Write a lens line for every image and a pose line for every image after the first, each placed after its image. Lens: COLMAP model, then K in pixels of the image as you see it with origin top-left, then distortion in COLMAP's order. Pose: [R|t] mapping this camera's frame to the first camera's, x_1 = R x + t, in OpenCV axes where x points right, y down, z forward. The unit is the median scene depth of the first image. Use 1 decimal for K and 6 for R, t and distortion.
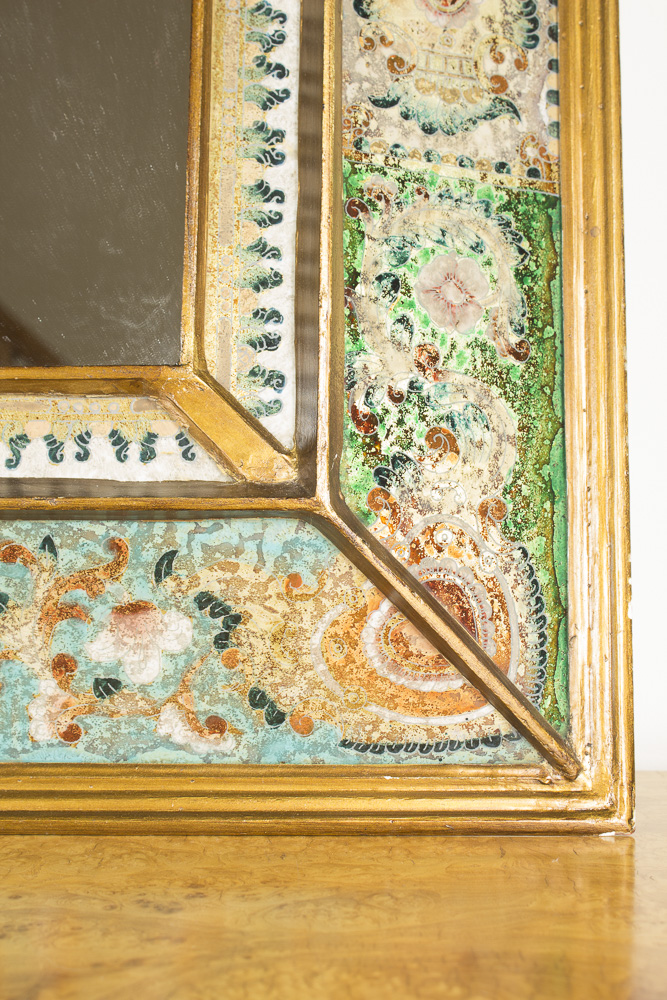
lens RADIAL K [[1490.6, 0, 339.2], [0, 1490.6, 496.2], [0, 0, 1]] dist [-0.039032, 0.000000]
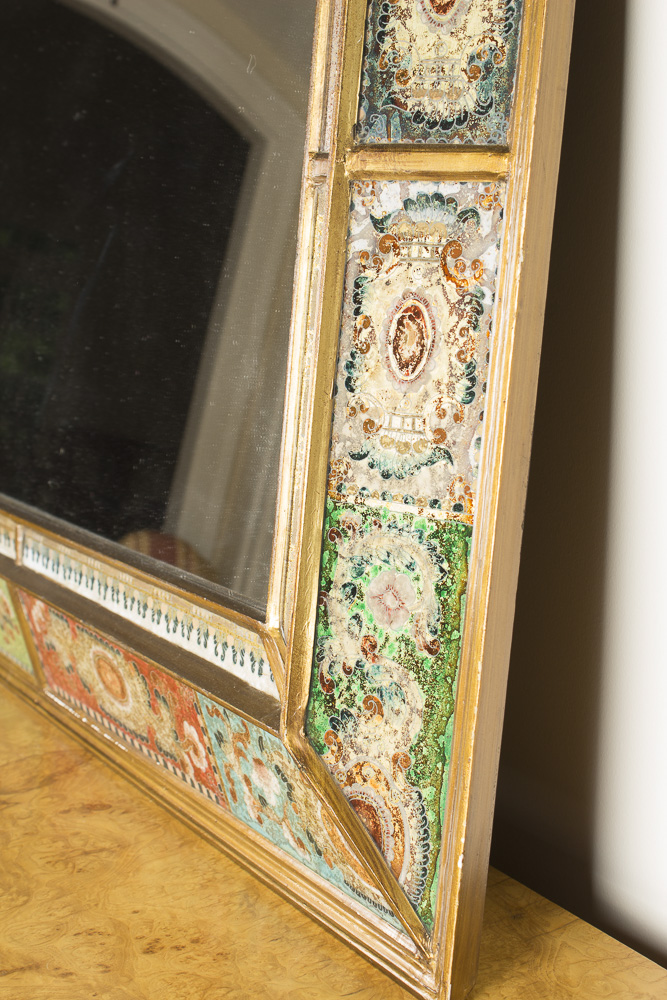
lens RADIAL K [[1490.6, 0, 333.4], [0, 1490.6, 496.0], [0, 0, 1]] dist [-0.039032, 0.000000]
pose [[0.515406, 0.129607, -0.847088, 1.219348], [0.052009, 0.981944, 0.181884, -0.490766], [0.855366, -0.137800, 0.499359, 0.288701]]
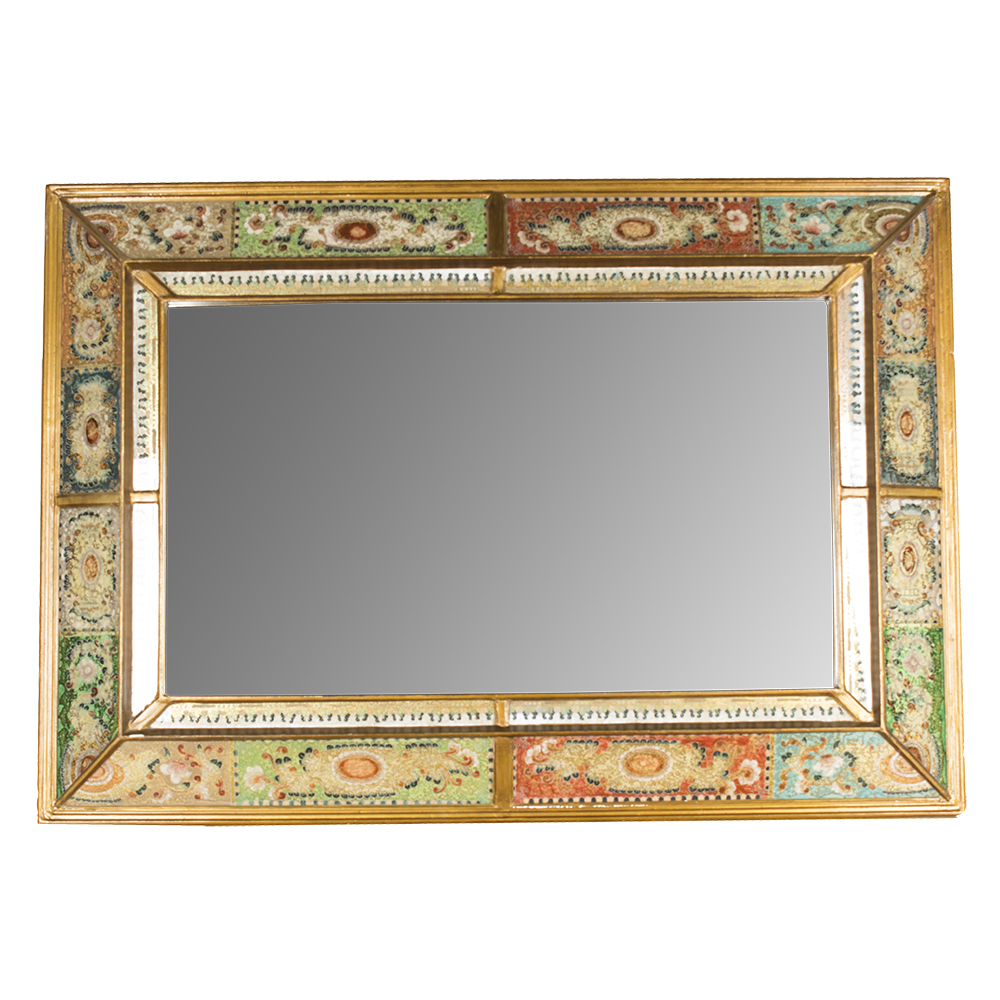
lens RADIAL K [[2113.5, 0, 494.7], [0, 2113.5, 500.1], [0, 0, 1]] dist [-0.006162, 0.000000]
pose [[0.999671, -0.015054, 0.020768, -1.009884], [0.013533, 0.997347, 0.071523, -0.892177], [-0.021790, -0.071219, 0.997223, -3.915509]]
